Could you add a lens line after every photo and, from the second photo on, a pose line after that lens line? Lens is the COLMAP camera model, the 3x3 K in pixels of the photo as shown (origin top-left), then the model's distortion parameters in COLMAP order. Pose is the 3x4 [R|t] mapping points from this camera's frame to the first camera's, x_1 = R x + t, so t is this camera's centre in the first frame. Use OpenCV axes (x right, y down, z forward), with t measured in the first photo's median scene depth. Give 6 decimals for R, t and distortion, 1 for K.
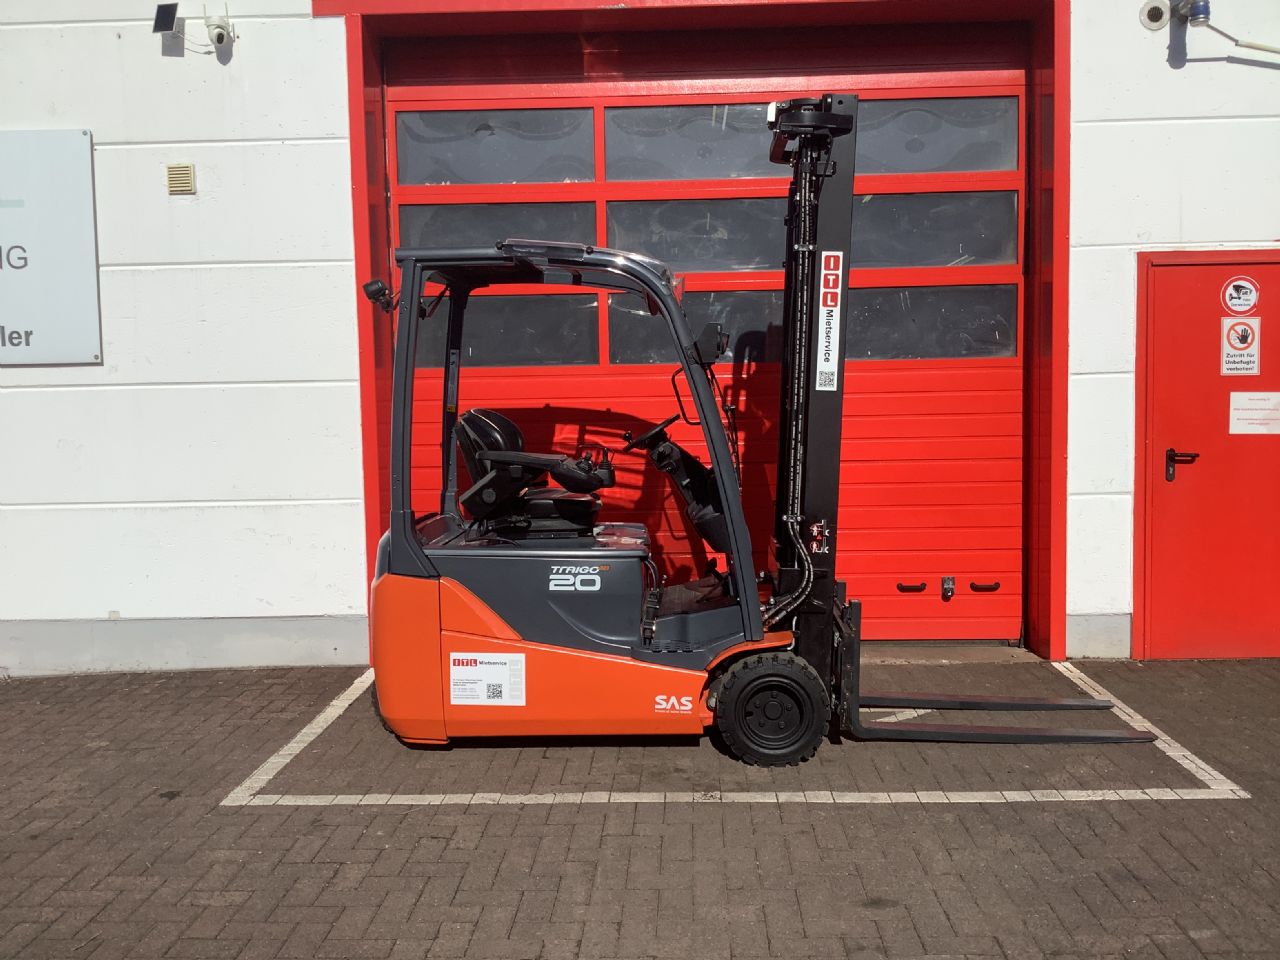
lens RADIAL K [[1158.7, 0, 640.0], [0, 1158.7, 480.0], [0, 0, 1]] dist [0.108292, -0.229682]
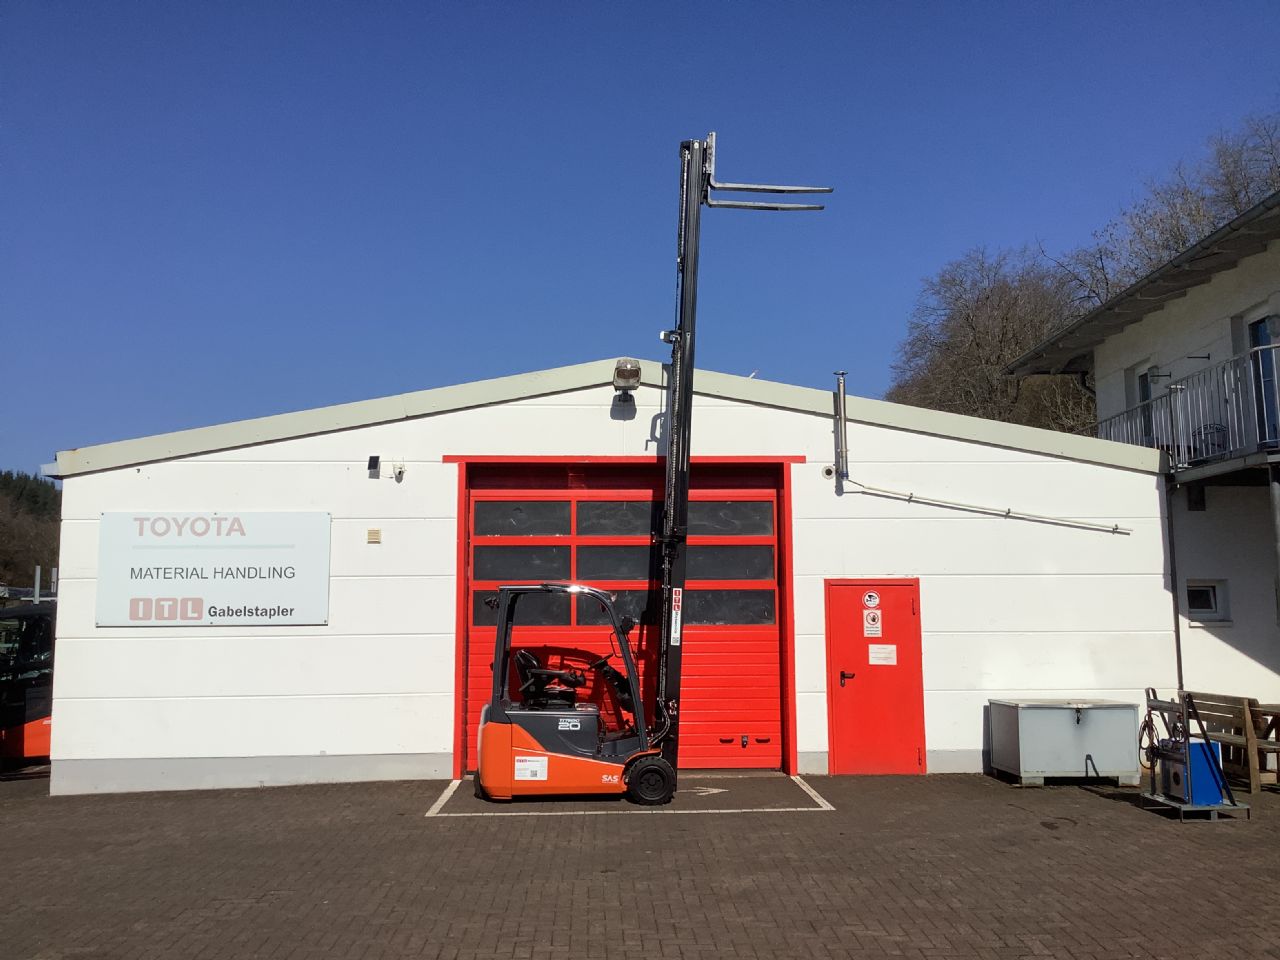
lens RADIAL K [[1153.9, 0, 643.6], [0, 1153.9, 482.8], [0, 0, 1]] dist [0.105973, -0.206809]
pose [[0.997019, 0.020876, 0.074281, -0.086953], [-0.006972, 0.983140, -0.182720, 0.030021], [-0.076843, 0.181657, 0.980355, -1.359876]]
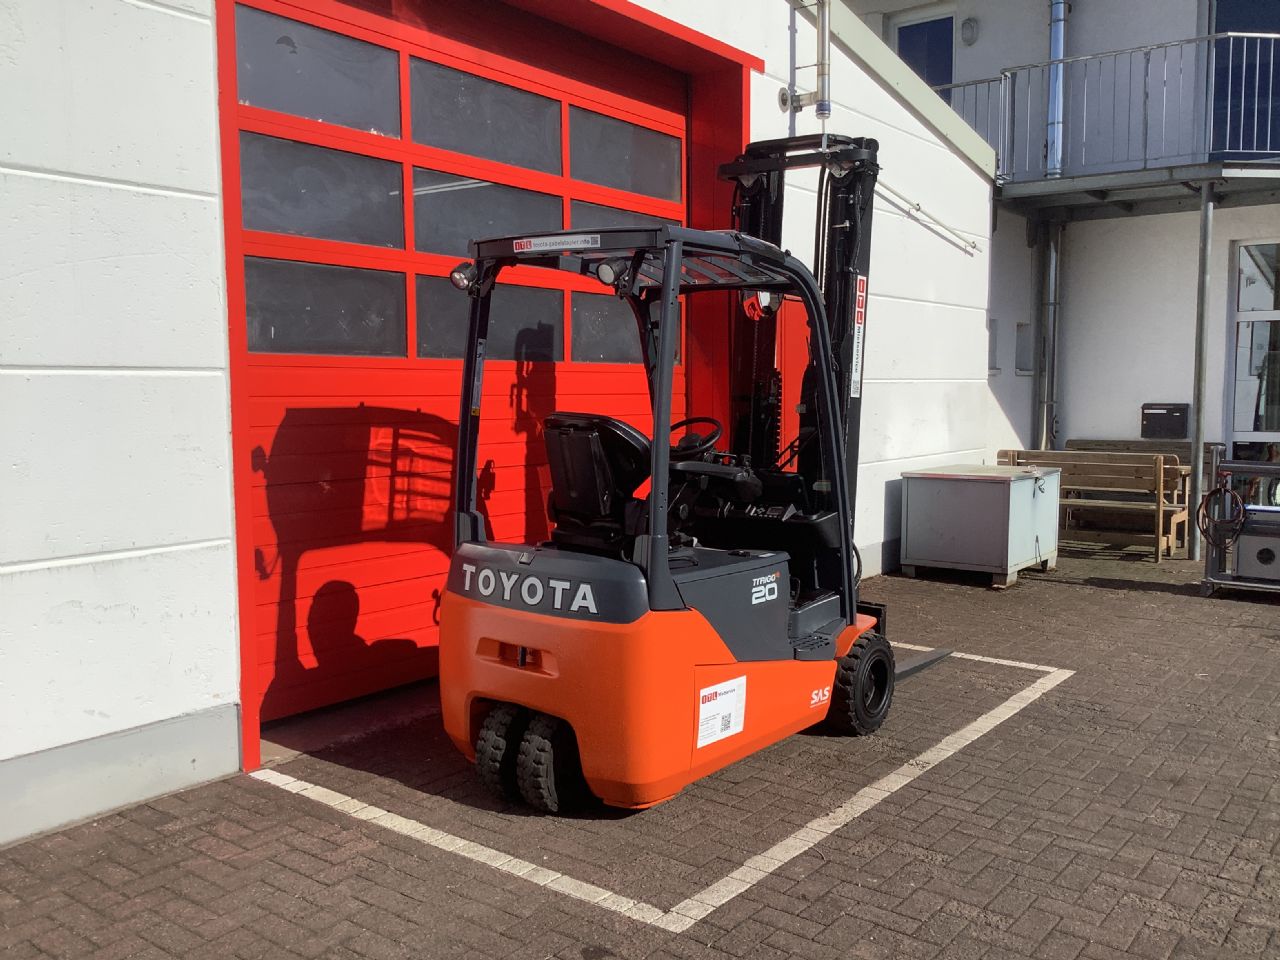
lens RADIAL K [[1153.9, 0, 643.6], [0, 1153.9, 482.8], [0, 0, 1]] dist [0.105973, -0.206809]
pose [[0.568845, -0.051291, 0.820844, -0.861341], [0.041863, 0.998565, 0.033385, -0.038396], [-0.821379, 0.015372, 0.570176, 0.506545]]
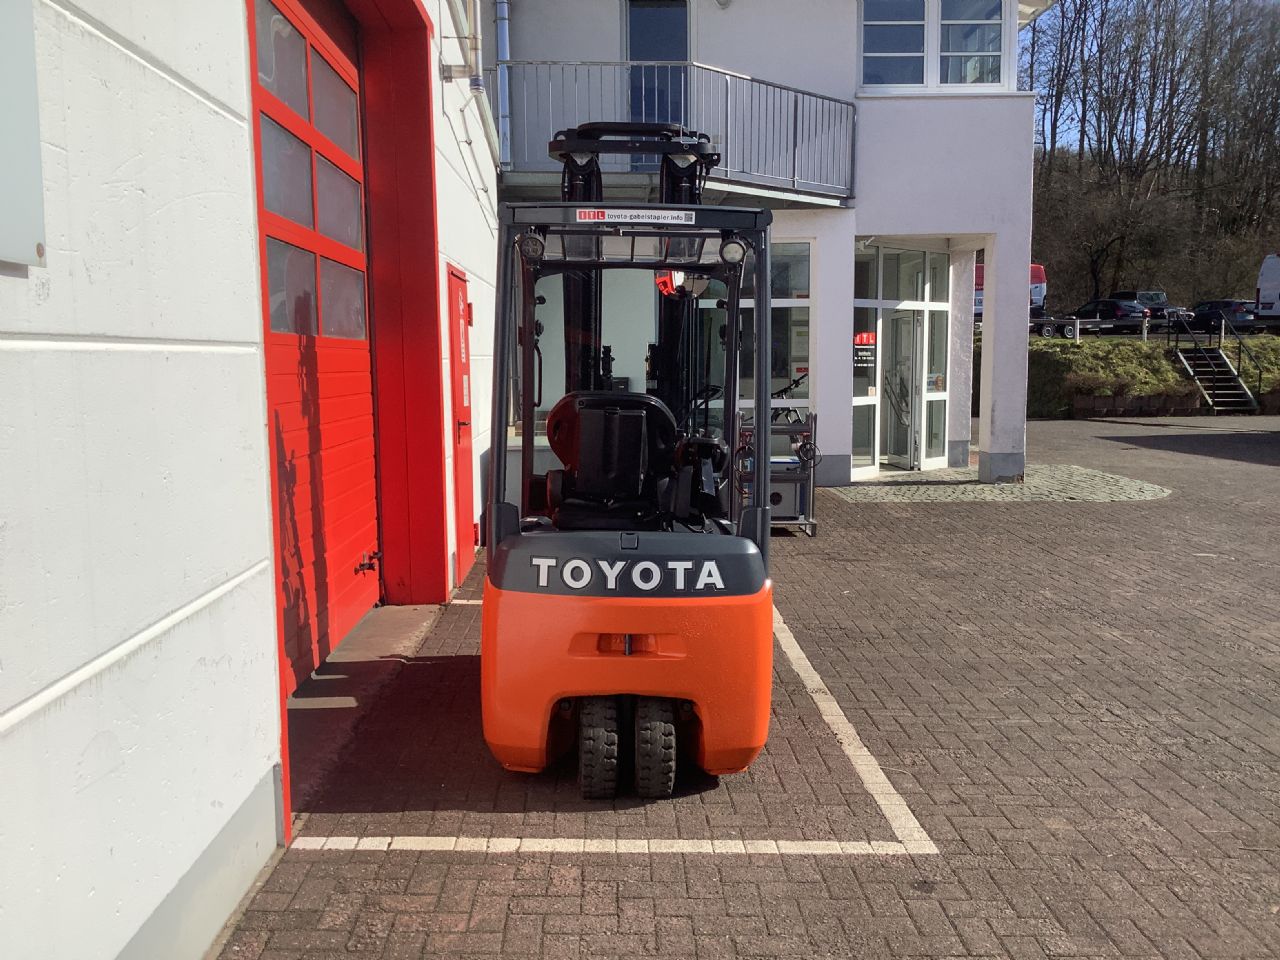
lens RADIAL K [[1153.9, 0, 643.6], [0, 1153.9, 482.8], [0, 0, 1]] dist [0.105973, -0.206809]
pose [[-0.063264, -0.088340, 0.994079, -1.026128], [0.065830, 0.993536, 0.092481, -0.075651], [-0.995823, 0.071291, -0.057039, 1.090303]]
